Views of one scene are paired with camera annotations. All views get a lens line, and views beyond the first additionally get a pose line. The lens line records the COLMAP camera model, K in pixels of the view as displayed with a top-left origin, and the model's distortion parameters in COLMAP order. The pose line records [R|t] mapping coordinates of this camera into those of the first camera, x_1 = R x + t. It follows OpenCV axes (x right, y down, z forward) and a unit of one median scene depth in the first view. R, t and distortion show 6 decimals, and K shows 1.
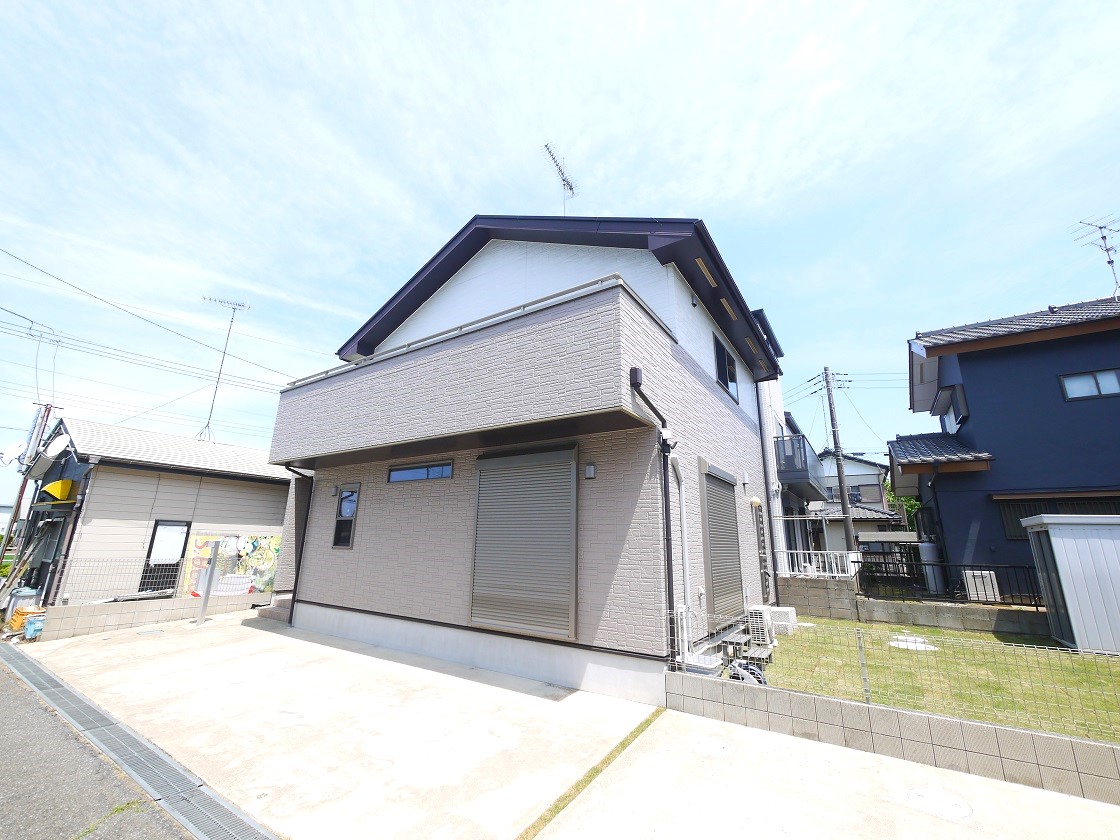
lens RADIAL K [[463.5, 0, 554.3], [0, 463.5, 416.8], [0, 0, 1]] dist [-0.007833, 0.000304]
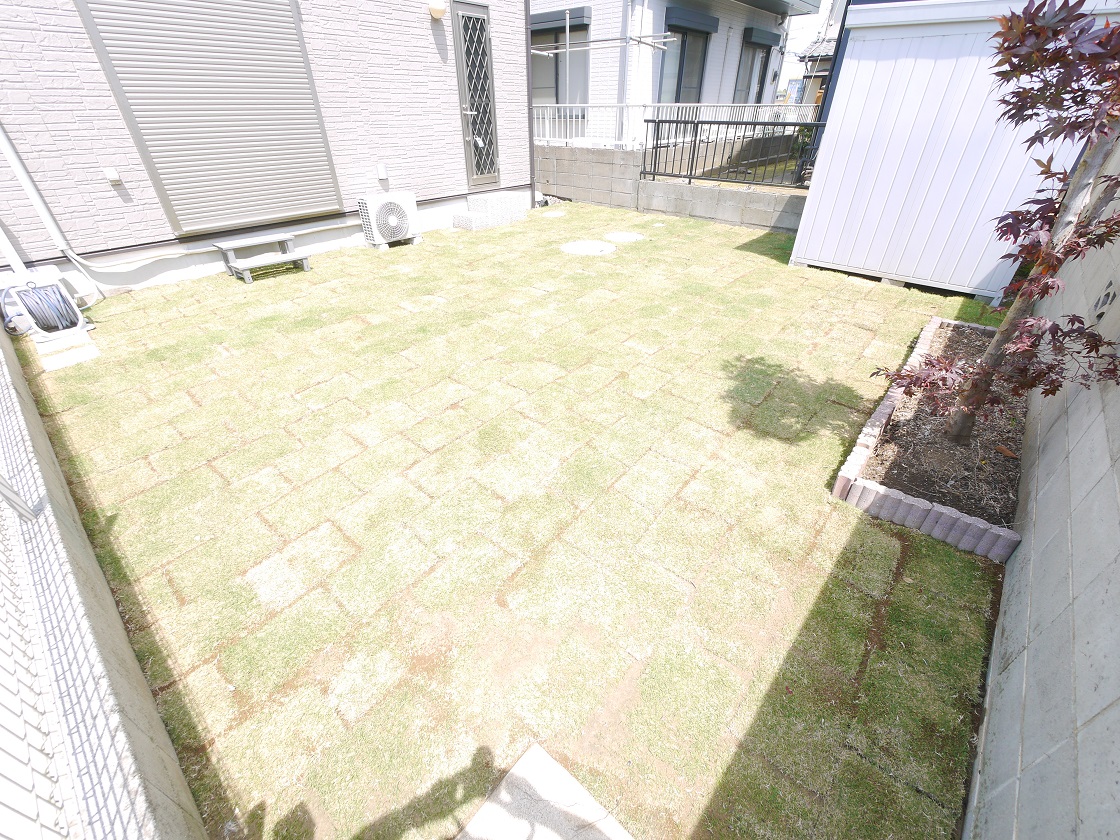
lens RADIAL K [[463.5, 0, 560.0], [0, 463.5, 419.4], [0, 0, 1]] dist [-0.007833, 0.000304]
pose [[0.991445, 0.052459, -0.119522, 0.731008], [0.056258, 0.654525, 0.753944, 0.100291], [0.117781, -0.754218, 0.645974, 0.267092]]
